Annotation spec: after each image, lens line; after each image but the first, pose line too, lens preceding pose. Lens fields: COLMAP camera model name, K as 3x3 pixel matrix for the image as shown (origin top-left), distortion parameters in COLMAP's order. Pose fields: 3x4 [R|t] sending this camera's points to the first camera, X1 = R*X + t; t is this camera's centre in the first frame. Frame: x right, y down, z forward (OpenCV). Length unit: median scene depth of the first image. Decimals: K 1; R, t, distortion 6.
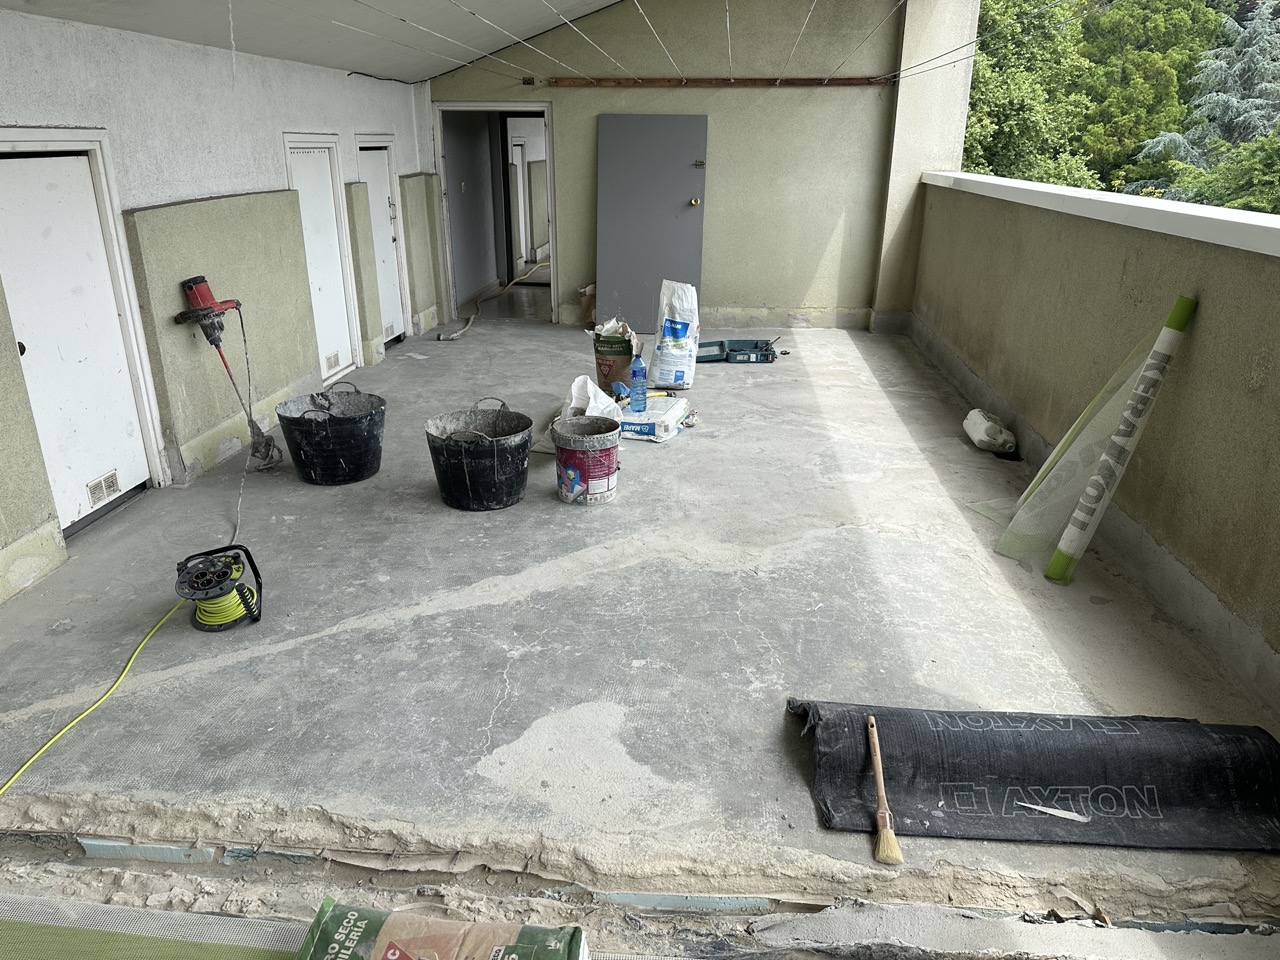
lens RADIAL K [[909.5, 0, 661.9], [0, 909.5, 480.5], [0, 0, 1]] dist [0.069510, -0.086605]
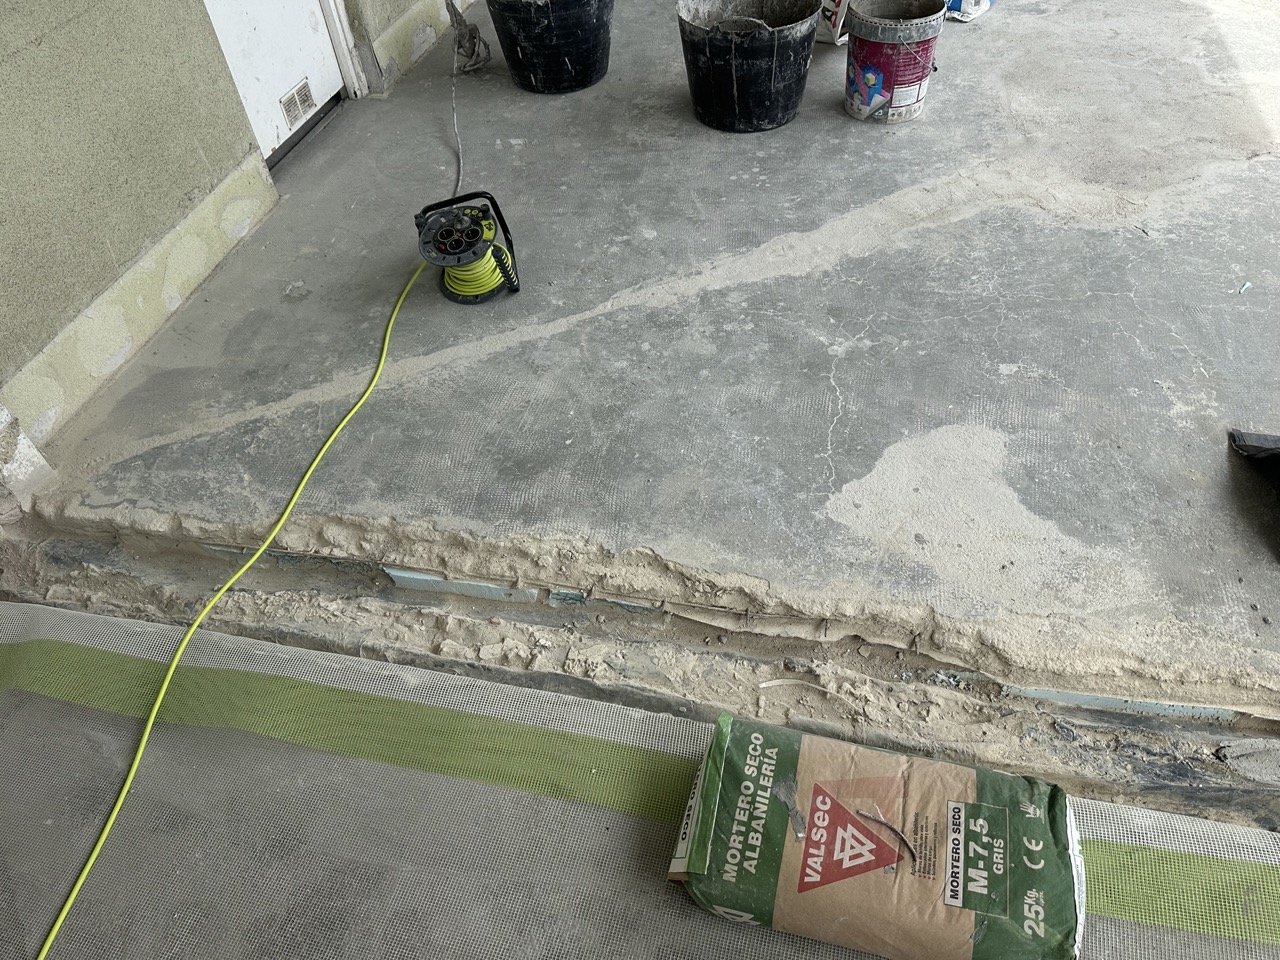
lens RADIAL K [[909.5, 0, 661.9], [0, 909.5, 480.5], [0, 0, 1]] dist [0.069510, -0.086605]
pose [[0.988797, 0.056406, -0.138202, -0.198600], [0.008349, 0.903505, 0.428495, -0.046226], [0.149036, -0.424849, 0.892912, 0.228494]]
